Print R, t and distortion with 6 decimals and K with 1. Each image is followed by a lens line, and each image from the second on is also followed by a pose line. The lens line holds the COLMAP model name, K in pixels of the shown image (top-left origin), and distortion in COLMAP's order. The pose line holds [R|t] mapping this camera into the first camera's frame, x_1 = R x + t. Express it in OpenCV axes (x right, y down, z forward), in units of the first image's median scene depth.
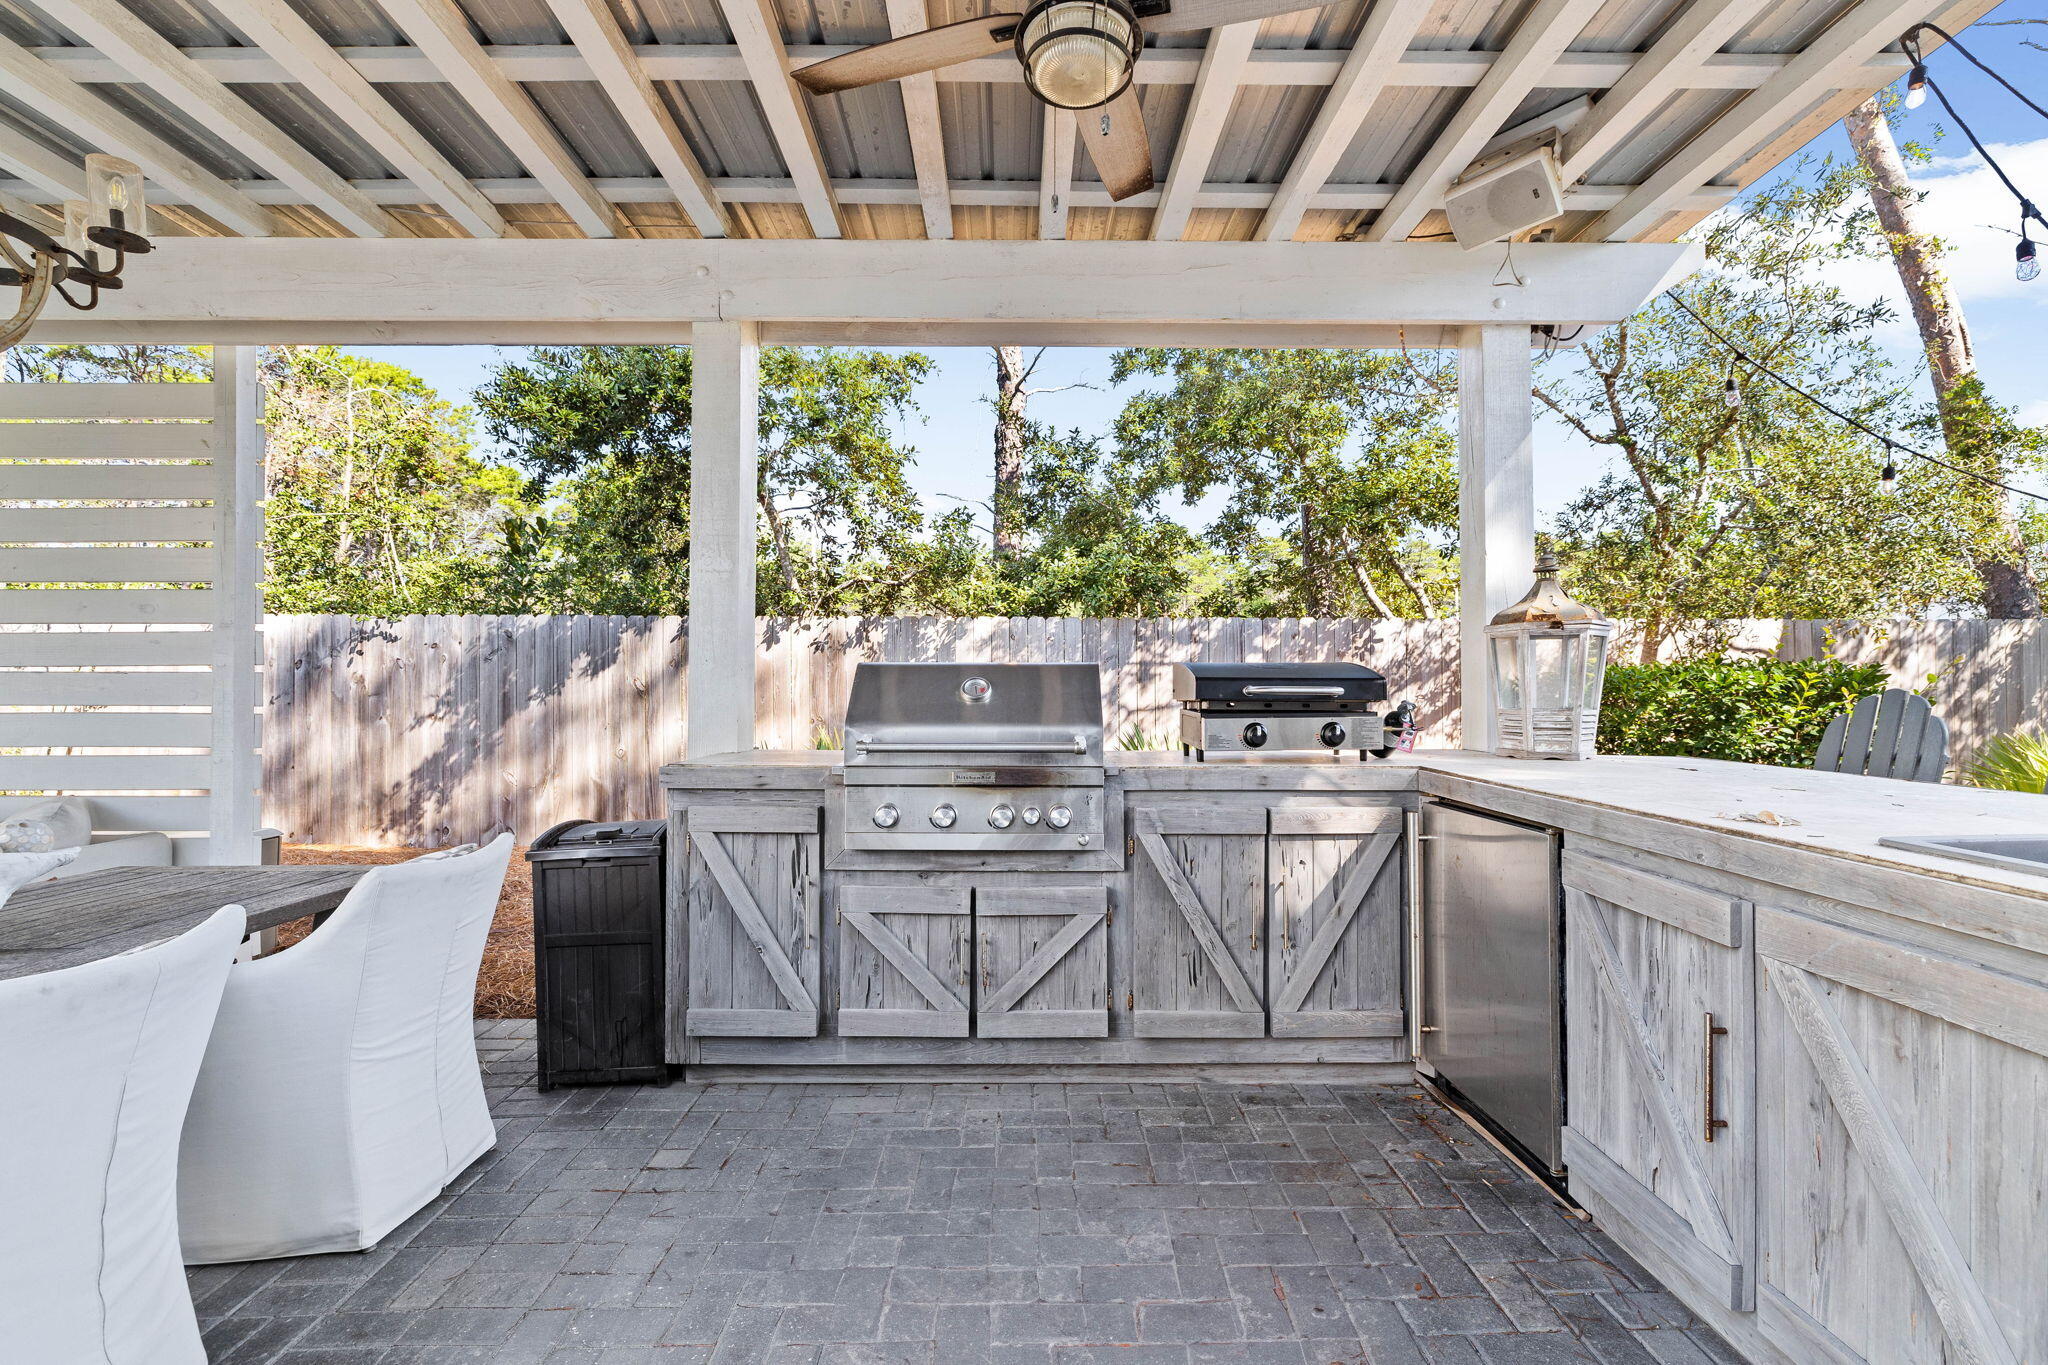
lens RADIAL K [[869.0, 0, 1022.2], [0, 869.0, 682.9], [0, 0, 1]] dist [-0.002030, -0.000695]
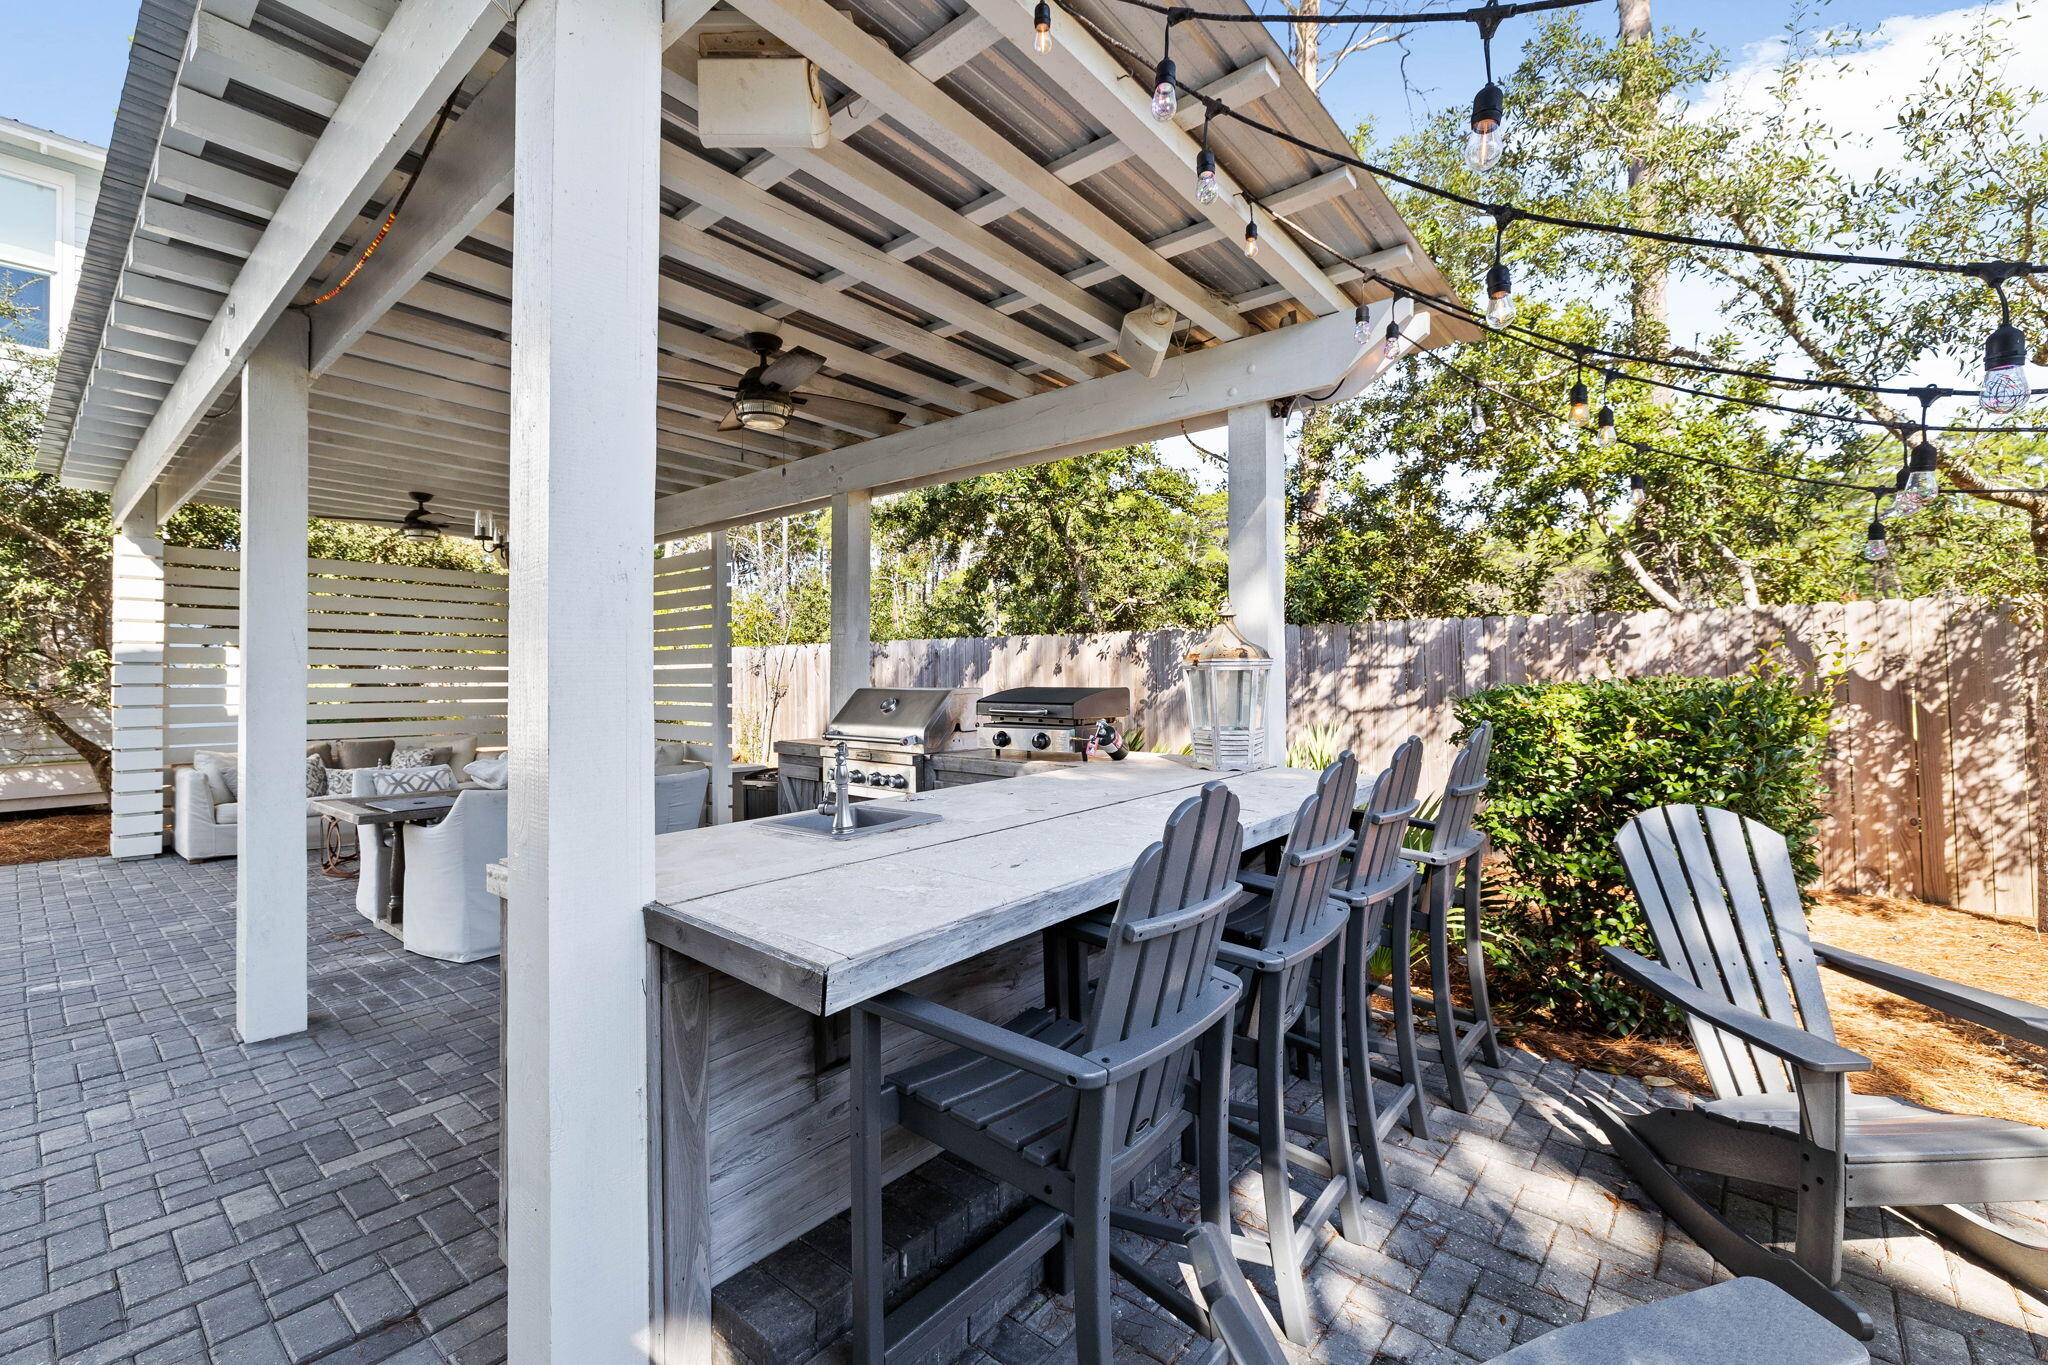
lens RADIAL K [[869.0, 0, 1036.1], [0, 869.0, 674.2], [0, 0, 1]] dist [-0.002030, -0.000695]
pose [[0.763984, -0.005316, -0.645214, 1.352877], [0.014782, 0.999848, 0.009265, -0.074596], [0.645066, -0.016616, 0.763946, -0.122829]]
